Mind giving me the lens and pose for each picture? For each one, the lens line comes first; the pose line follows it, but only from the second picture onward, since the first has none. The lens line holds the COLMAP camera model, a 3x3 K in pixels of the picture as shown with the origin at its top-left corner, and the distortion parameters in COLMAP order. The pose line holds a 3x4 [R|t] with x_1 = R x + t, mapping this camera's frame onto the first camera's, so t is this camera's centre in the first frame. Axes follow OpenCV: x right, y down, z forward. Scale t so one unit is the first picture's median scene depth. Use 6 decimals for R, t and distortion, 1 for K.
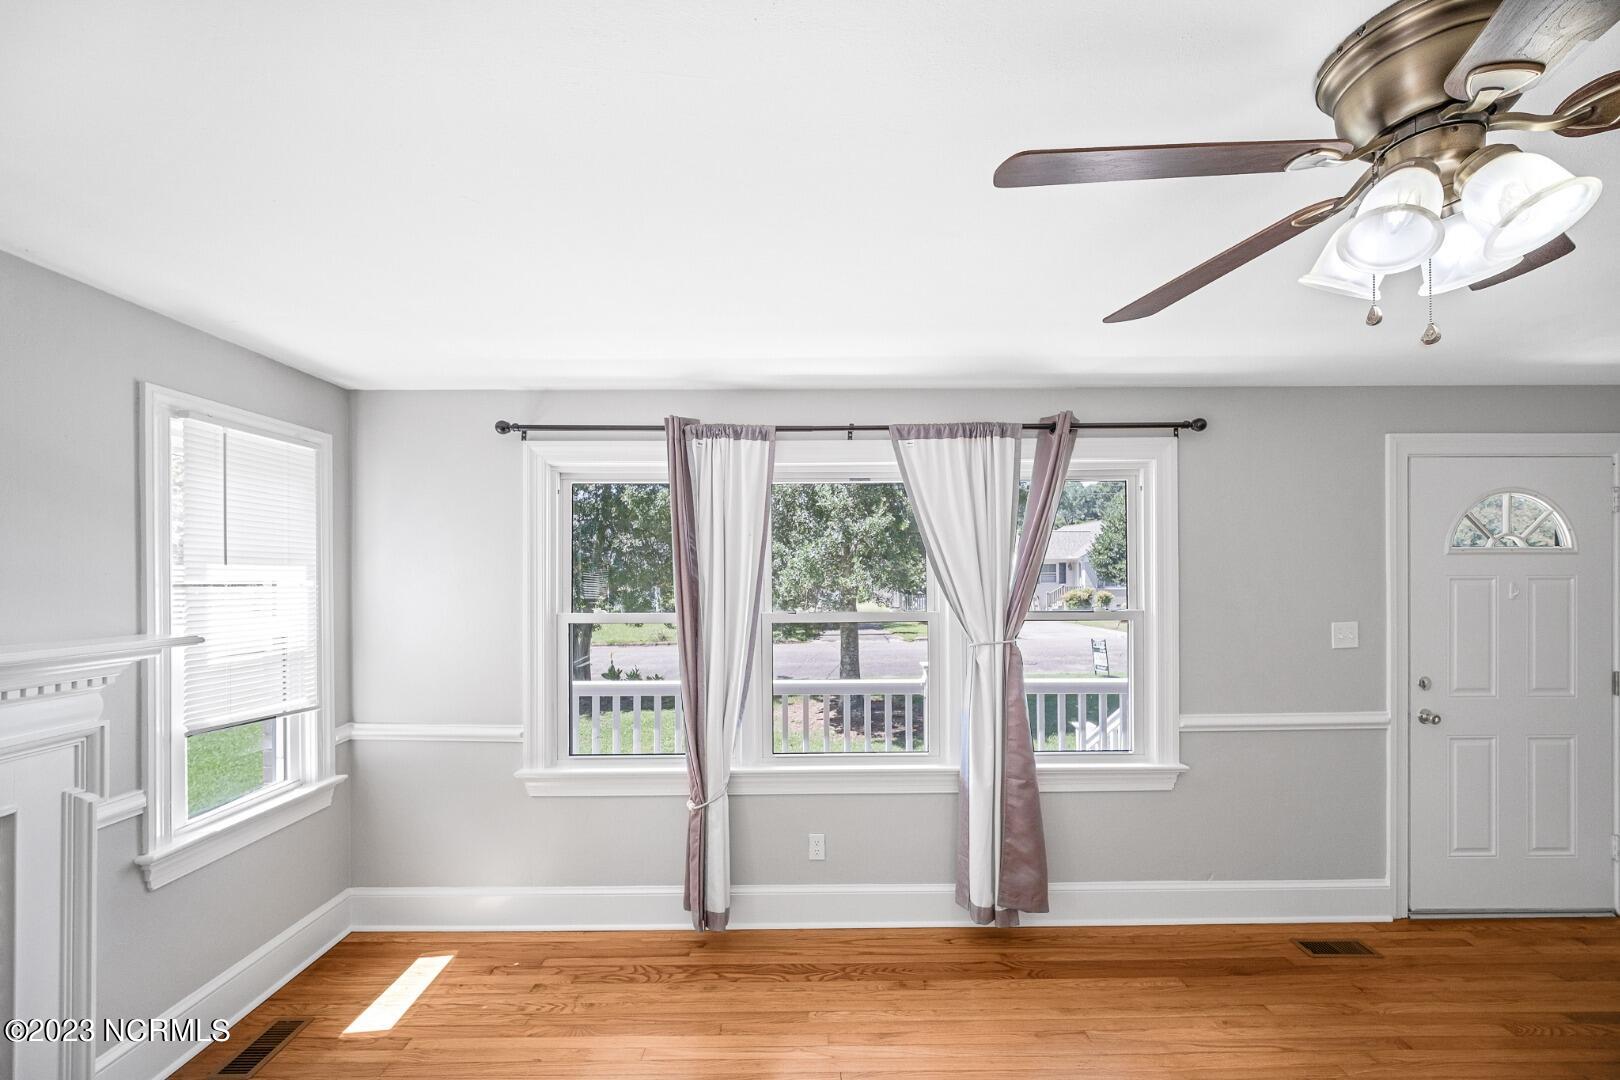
lens RADIAL K [[658.2, 0, 811.6], [0, 658.2, 573.5], [0, 0, 1]] dist [-0.002433, -0.000317]
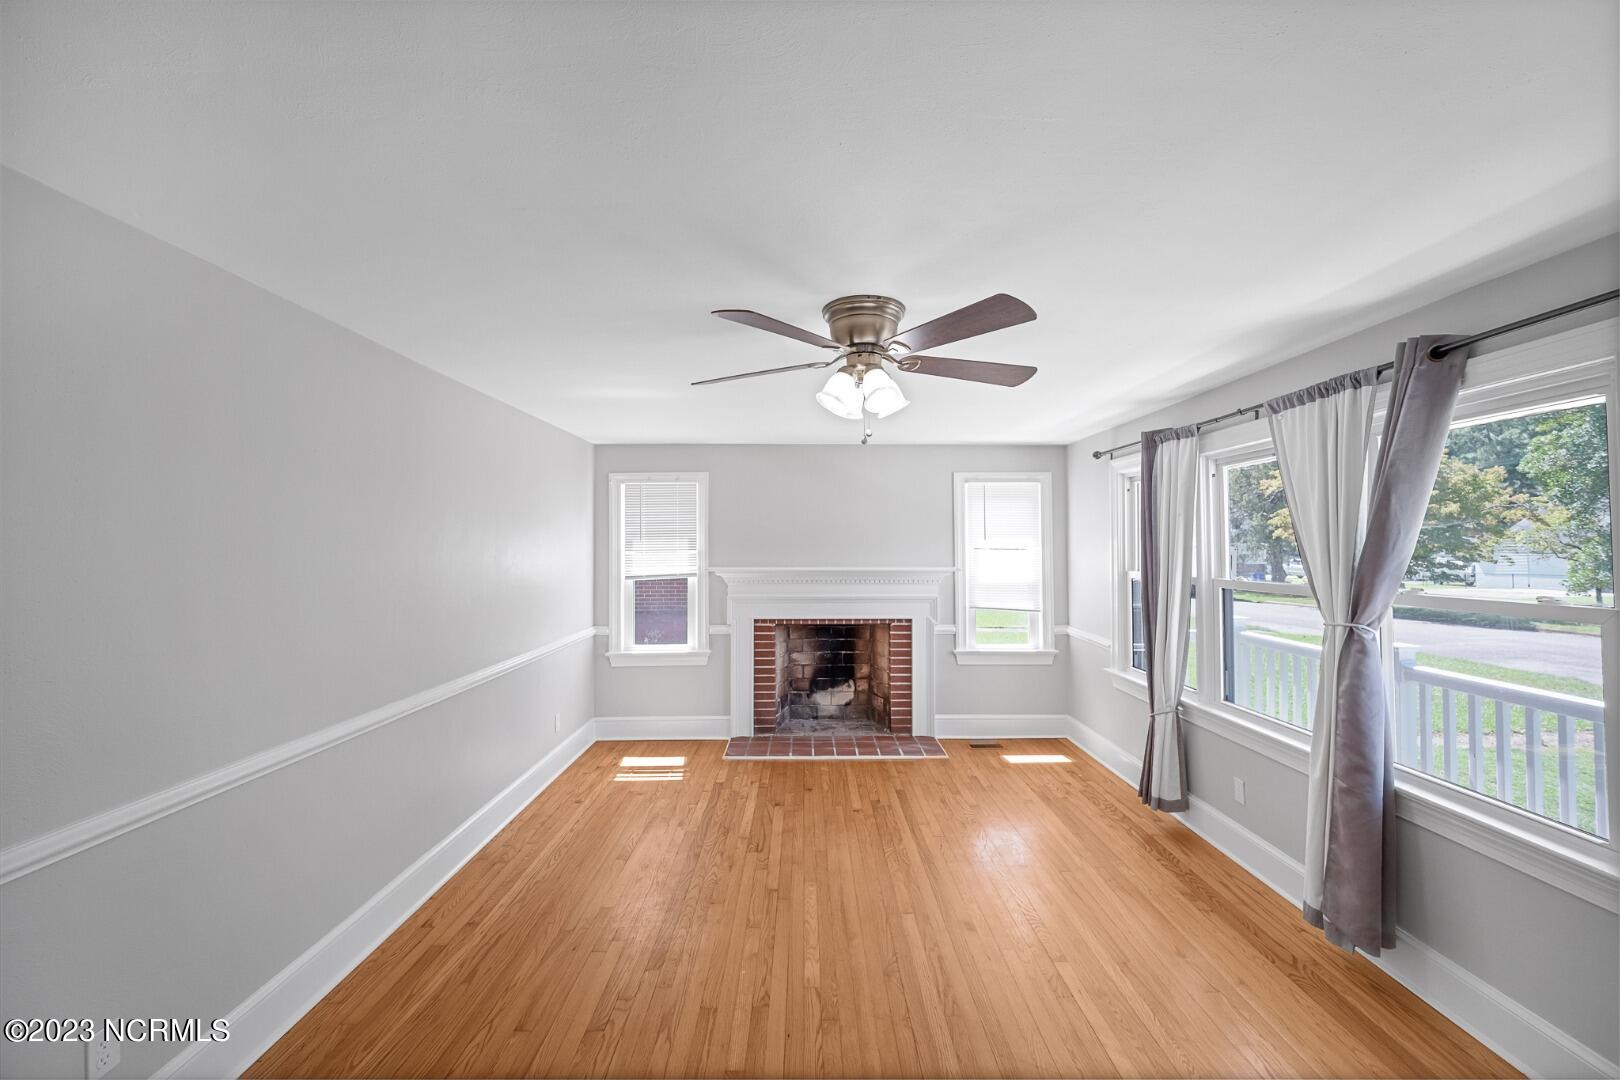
lens RADIAL K [[665.5, 0, 810.0], [0, 665.5, 540.0], [0, 0, 1]] dist [0.000457, 0.000008]
pose [[-0.001752, -0.002615, -0.999995, 1.271606], [0.001126, 0.999996, -0.002617, -0.007480], [0.999998, -0.001131, -0.001749, 0.310511]]
